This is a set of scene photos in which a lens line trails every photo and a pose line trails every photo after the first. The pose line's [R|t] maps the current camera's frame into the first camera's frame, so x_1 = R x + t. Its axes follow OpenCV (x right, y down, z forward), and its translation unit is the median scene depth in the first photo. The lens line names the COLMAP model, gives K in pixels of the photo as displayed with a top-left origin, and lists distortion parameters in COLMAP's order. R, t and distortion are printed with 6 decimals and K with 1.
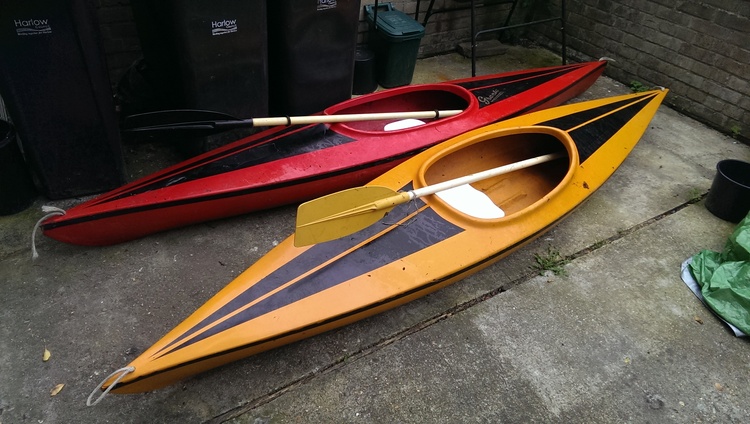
lens RADIAL K [[545.6, 0, 375.0], [0, 545.6, 212.0], [0, 0, 1]] dist [0.081772, -0.092611]
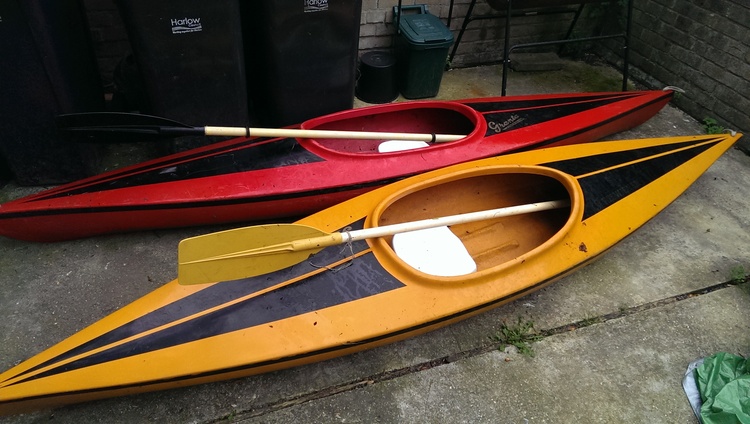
lens RADIAL K [[541.8, 0, 375.0], [0, 541.8, 212.0], [0, 0, 1]] dist [0.065104, -0.075301]
pose [[0.974476, 0.132024, -0.181564, 0.220878], [-0.127961, 0.991197, 0.033962, -0.088900], [0.184450, -0.009862, 0.982792, 0.142366]]
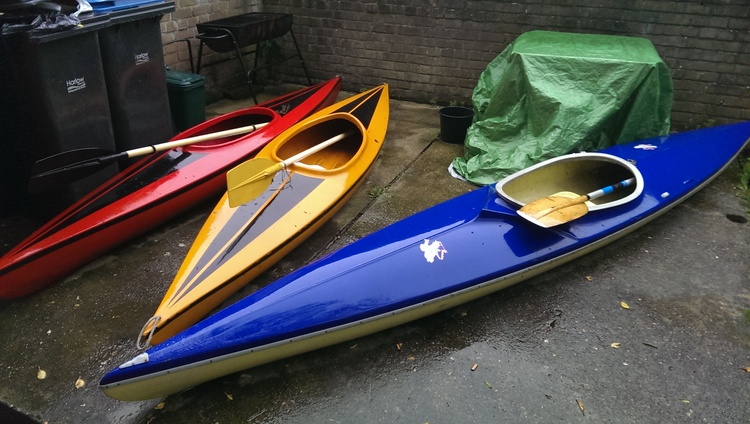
lens RADIAL K [[545.6, 0, 375.0], [0, 545.6, 212.0], [0, 0, 1]] dist [0.081772, -0.092611]
pose [[0.831759, -0.309774, 0.460671, -0.339684], [0.373585, 0.926152, -0.051738, 0.196775], [-0.410624, 0.215133, 0.886062, -0.228418]]
